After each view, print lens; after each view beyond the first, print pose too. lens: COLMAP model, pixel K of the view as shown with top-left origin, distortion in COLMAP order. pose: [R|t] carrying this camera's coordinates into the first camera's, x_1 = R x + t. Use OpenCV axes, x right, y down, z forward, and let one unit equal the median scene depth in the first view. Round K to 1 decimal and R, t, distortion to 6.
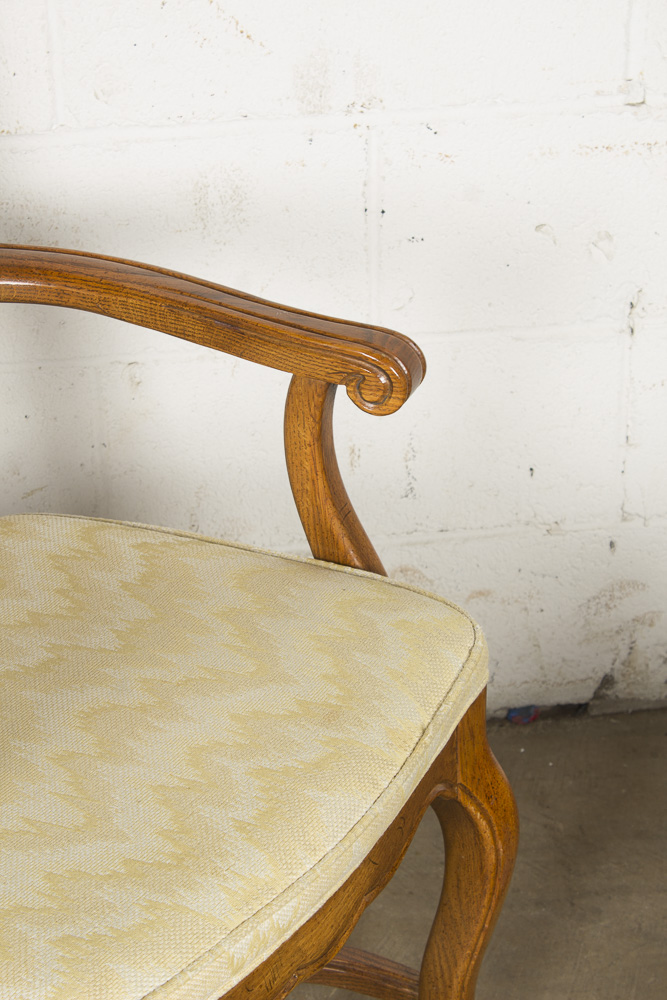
lens RADIAL K [[2417.9, 0, 329.5], [0, 2417.9, 499.4], [0, 0, 1]] dist [0.098836, 0.000000]
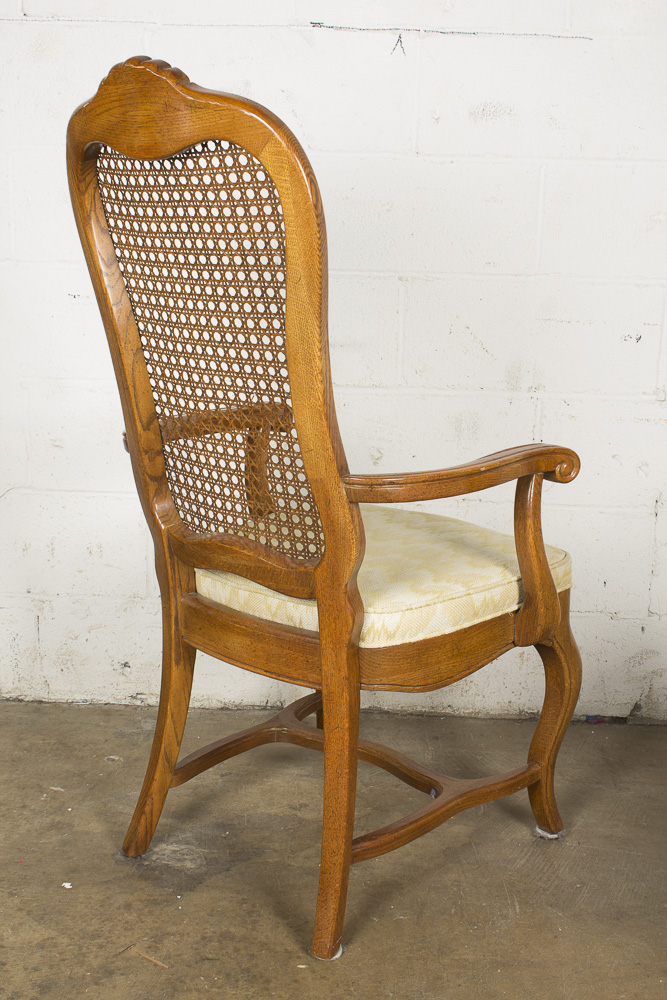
lens RADIAL K [[1276.2, 0, 333.2], [0, 1276.2, 498.3], [0, 0, 1]] dist [-0.061853, 0.000000]
pose [[0.988132, 0.070827, -0.136302, -0.002997], [-0.110283, 0.944790, -0.308561, 0.304025], [0.106922, 0.319931, 0.941388, -0.076740]]
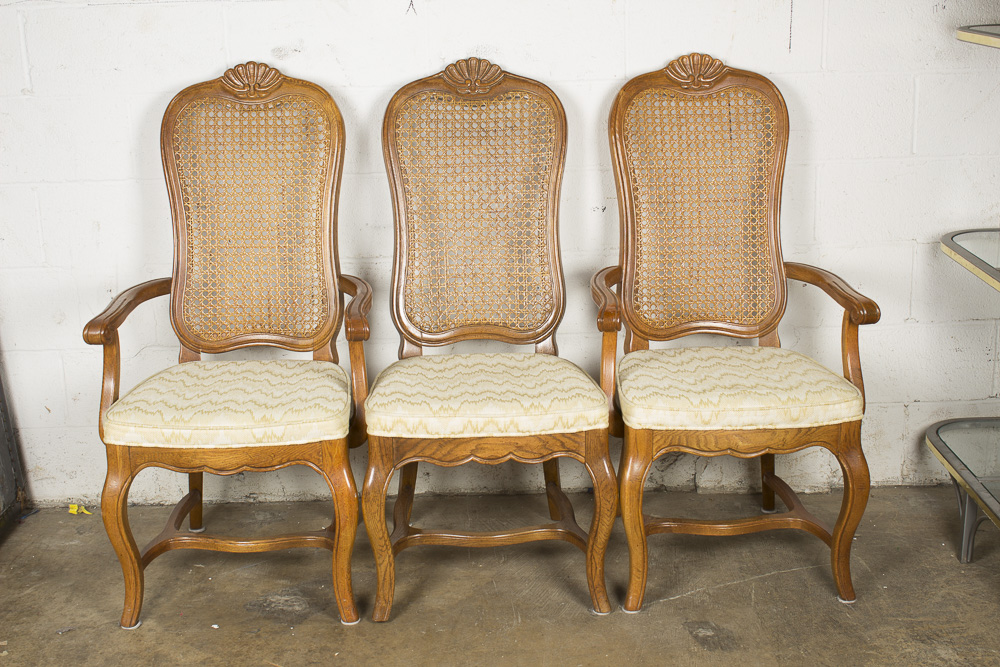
lens RADIAL K [[1398.3, 0, 495.1], [0, 1398.3, 336.6], [0, 0, 1]] dist [-0.067515, 0.000000]
pose [[0.995605, 0.014741, -0.092487, 0.128347], [-0.038649, 0.964191, -0.262377, 0.385073], [0.085308, 0.264798, 0.960523, -0.613583]]
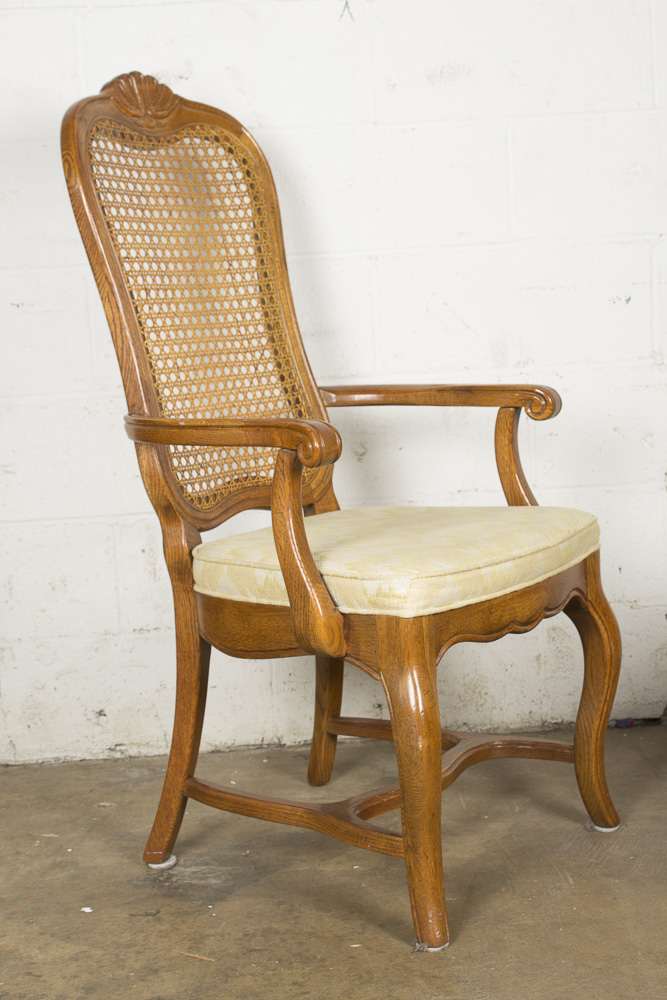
lens RADIAL K [[1650.7, 0, 336.7], [0, 1650.7, 498.0], [0, 0, 1]] dist [-0.017900, 0.000000]
pose [[0.996354, -0.029707, -0.079982, -0.035339], [-0.003986, 0.920197, -0.391434, 0.480621], [0.085228, 0.390326, 0.916724, -0.243494]]
